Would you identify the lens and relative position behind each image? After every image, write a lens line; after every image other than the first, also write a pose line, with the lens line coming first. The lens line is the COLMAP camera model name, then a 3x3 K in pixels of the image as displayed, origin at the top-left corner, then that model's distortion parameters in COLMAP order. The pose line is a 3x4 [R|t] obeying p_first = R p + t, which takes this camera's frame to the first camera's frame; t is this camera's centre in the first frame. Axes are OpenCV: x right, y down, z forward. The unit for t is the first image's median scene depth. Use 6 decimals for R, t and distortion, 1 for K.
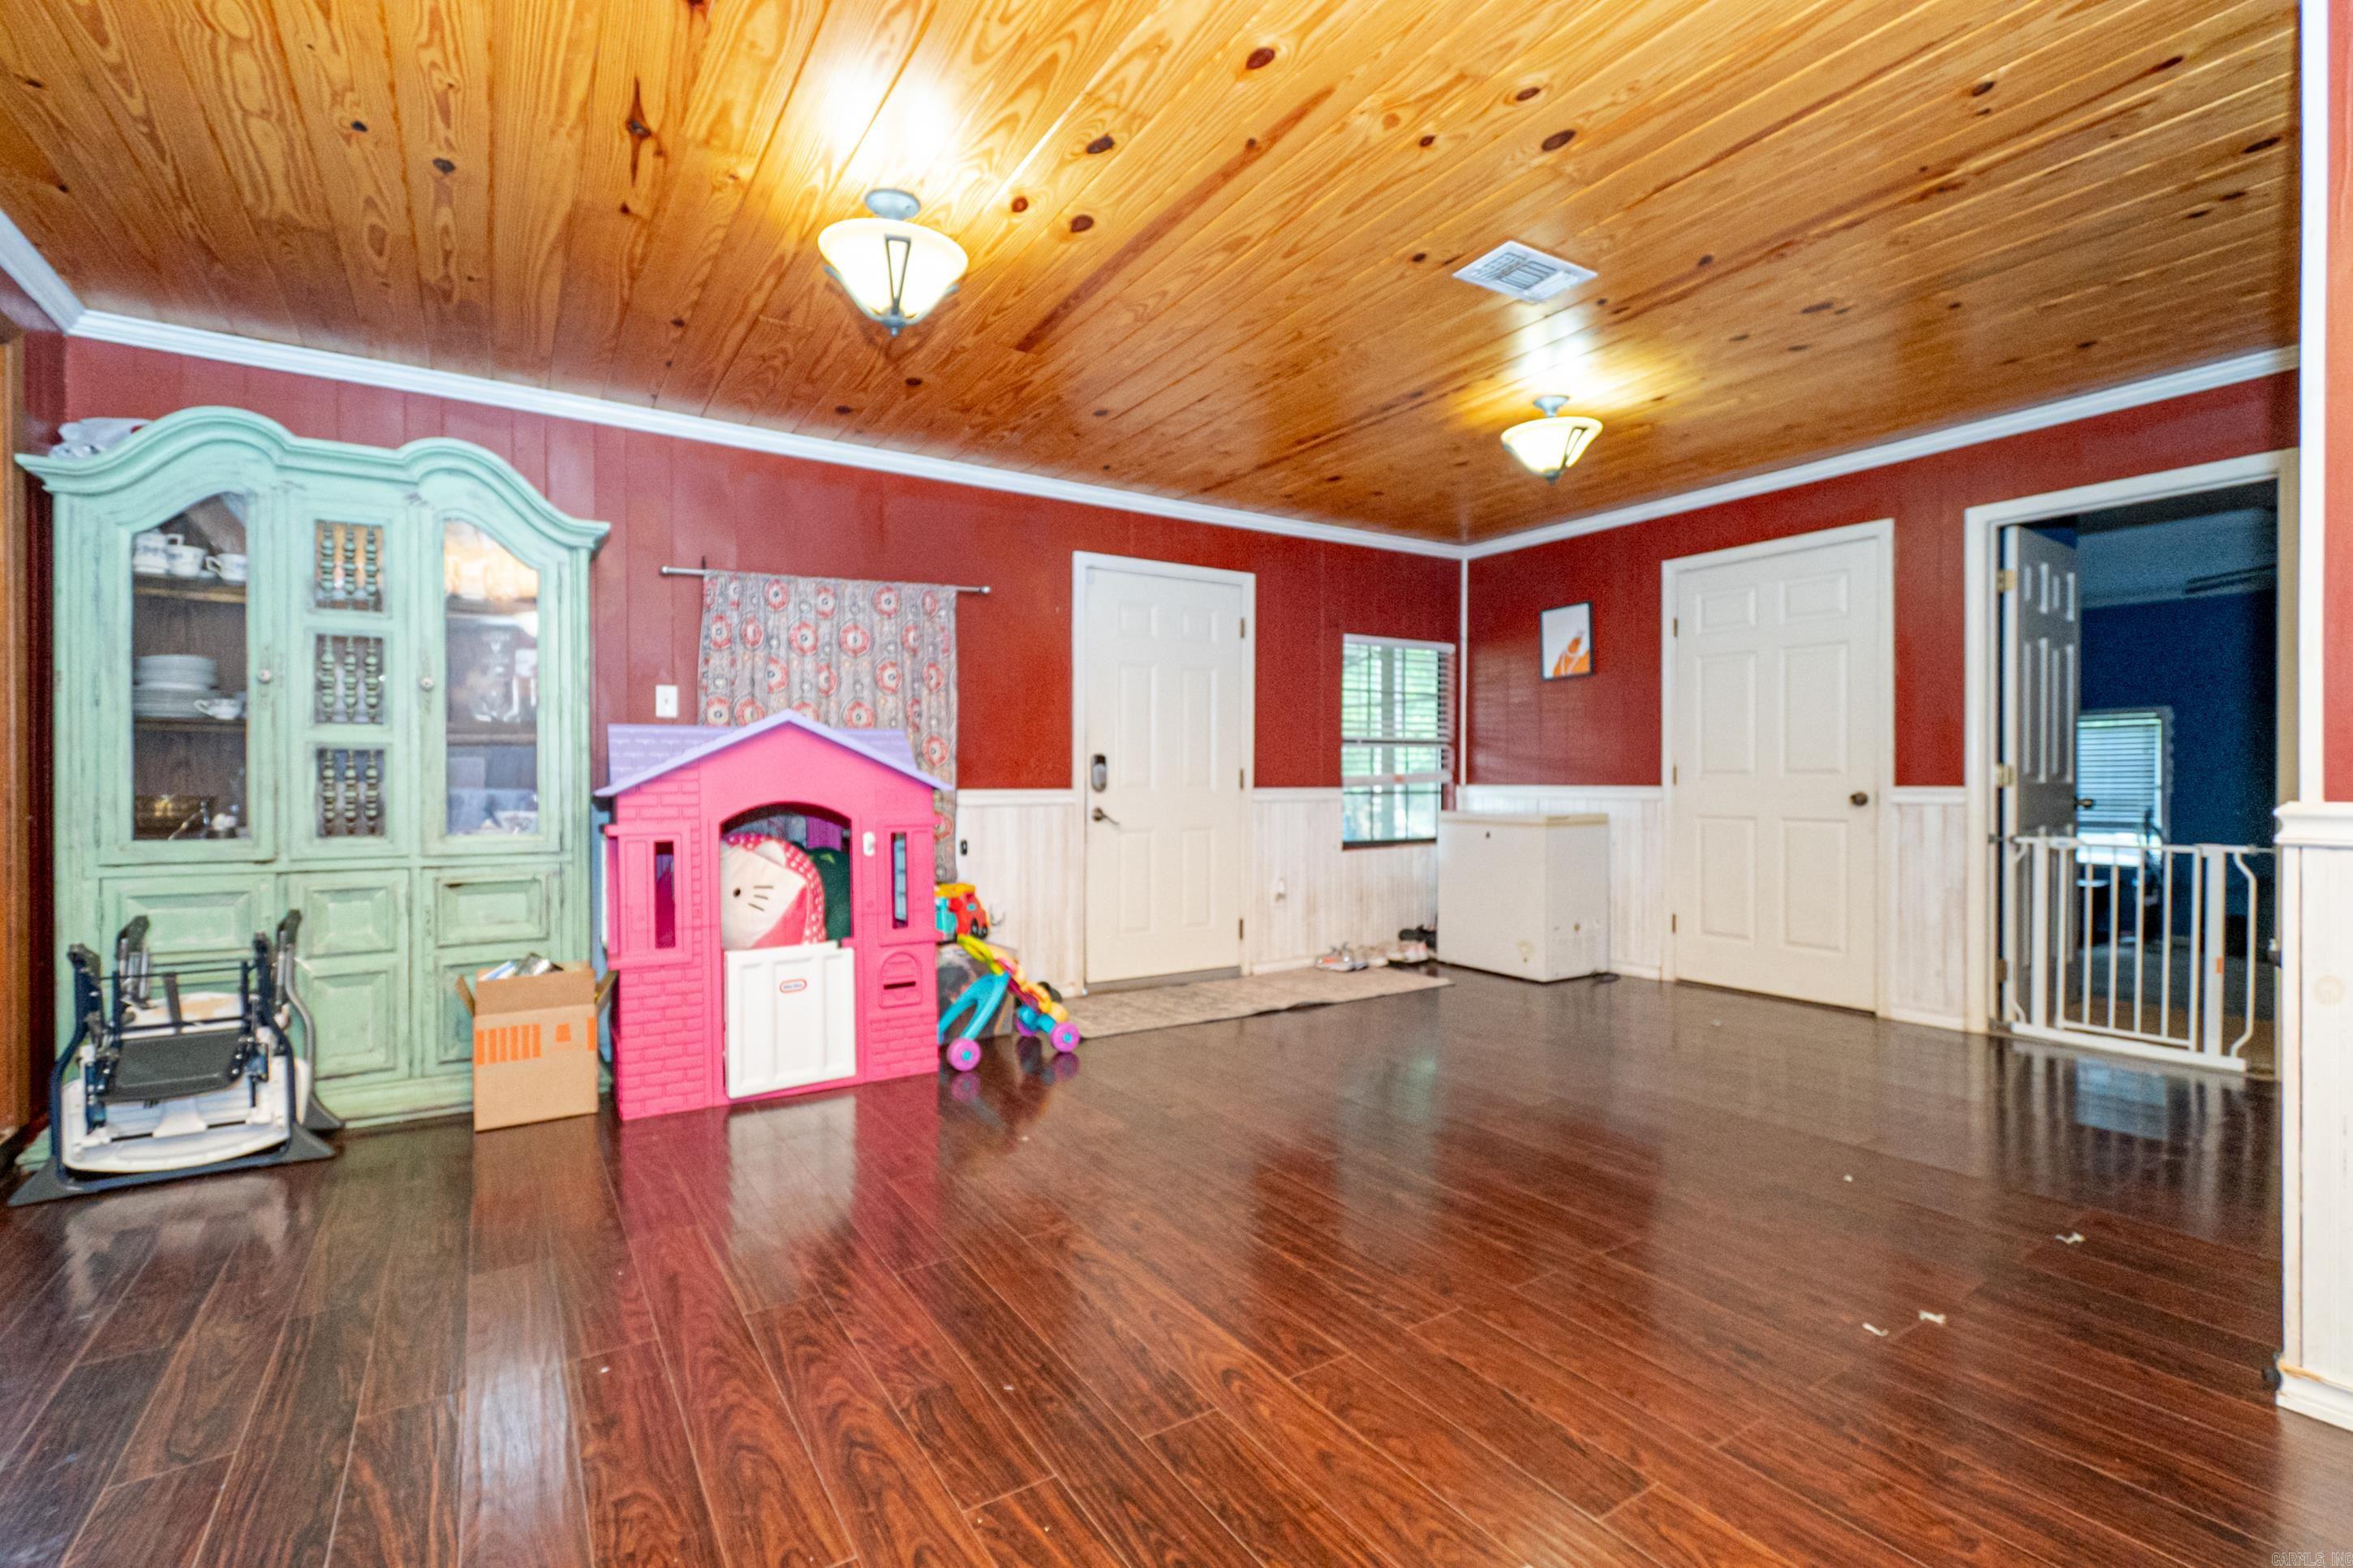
lens RADIAL K [[1058.0, 0, 1174.5], [0, 1058.0, 794.3], [0, 0, 1]] dist [-0.004398, -0.000322]
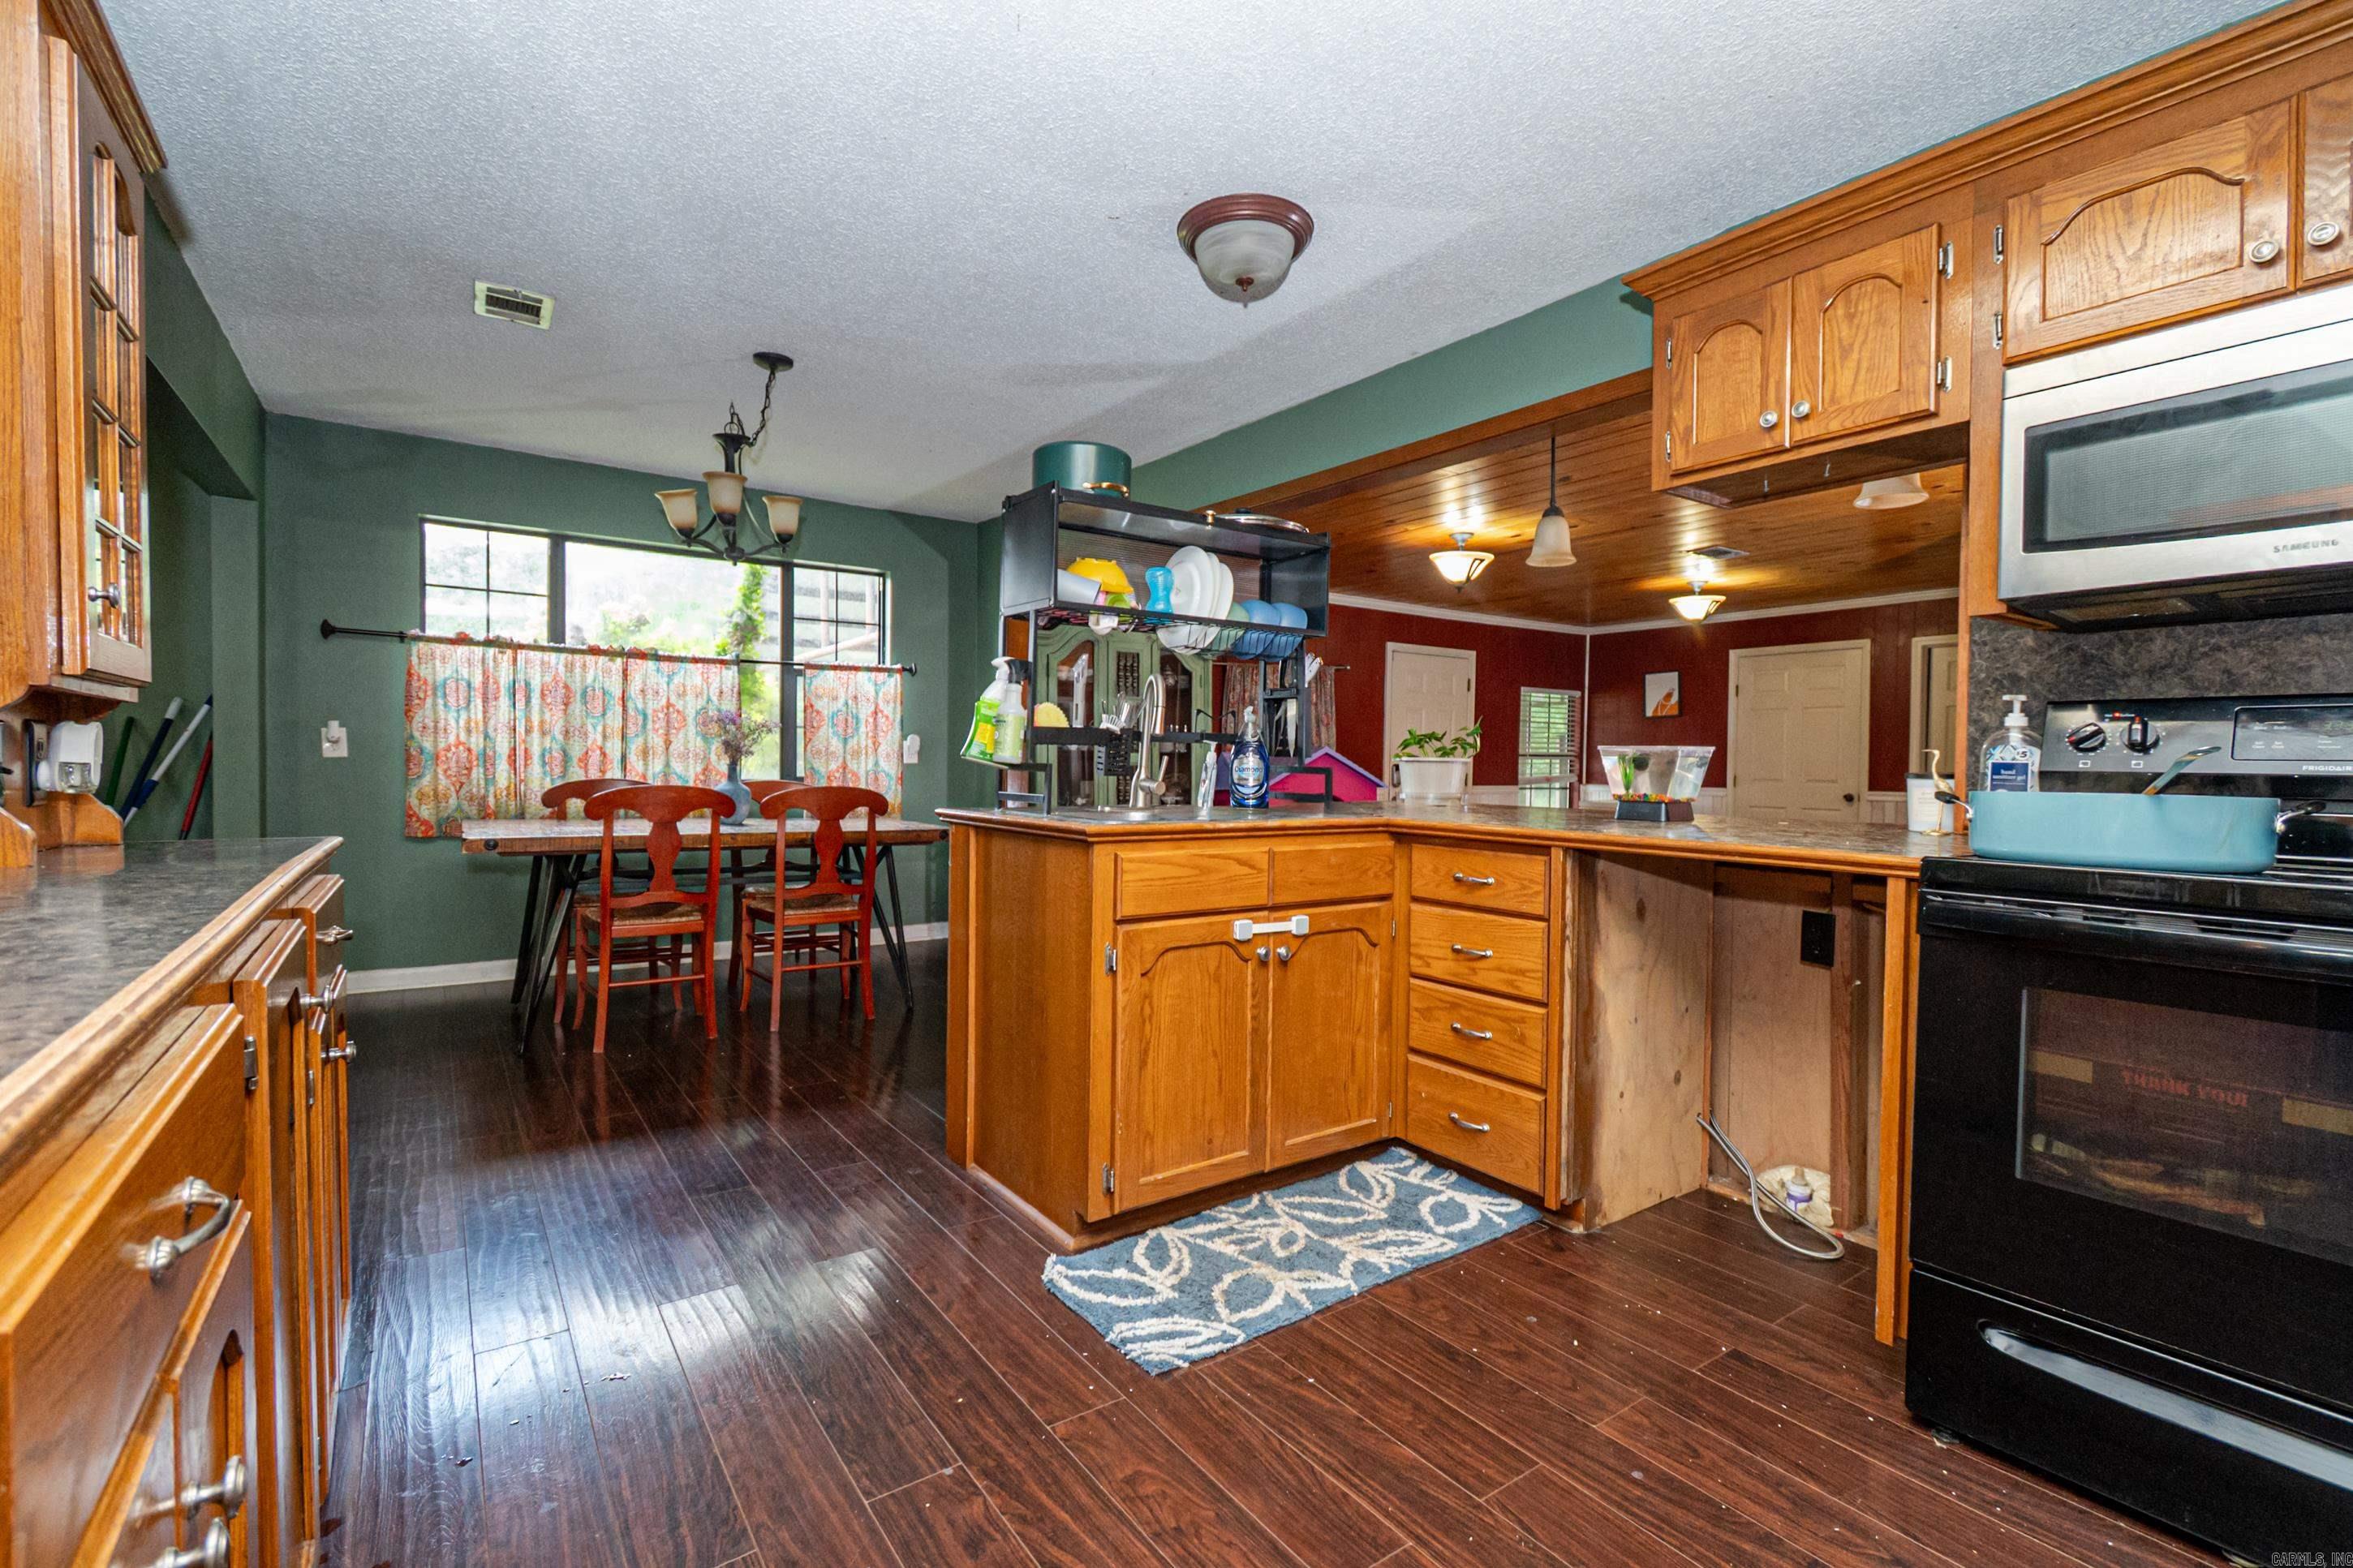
lens RADIAL K [[1058.0, 0, 1178.6], [0, 1058.0, 773.9], [0, 0, 1]] dist [-0.004398, -0.000322]
pose [[0.999140, 0.013748, 0.039118, -0.418131], [-0.013611, 0.999900, -0.003761, -0.010985], [-0.039166, 0.003226, 0.999228, -0.554713]]
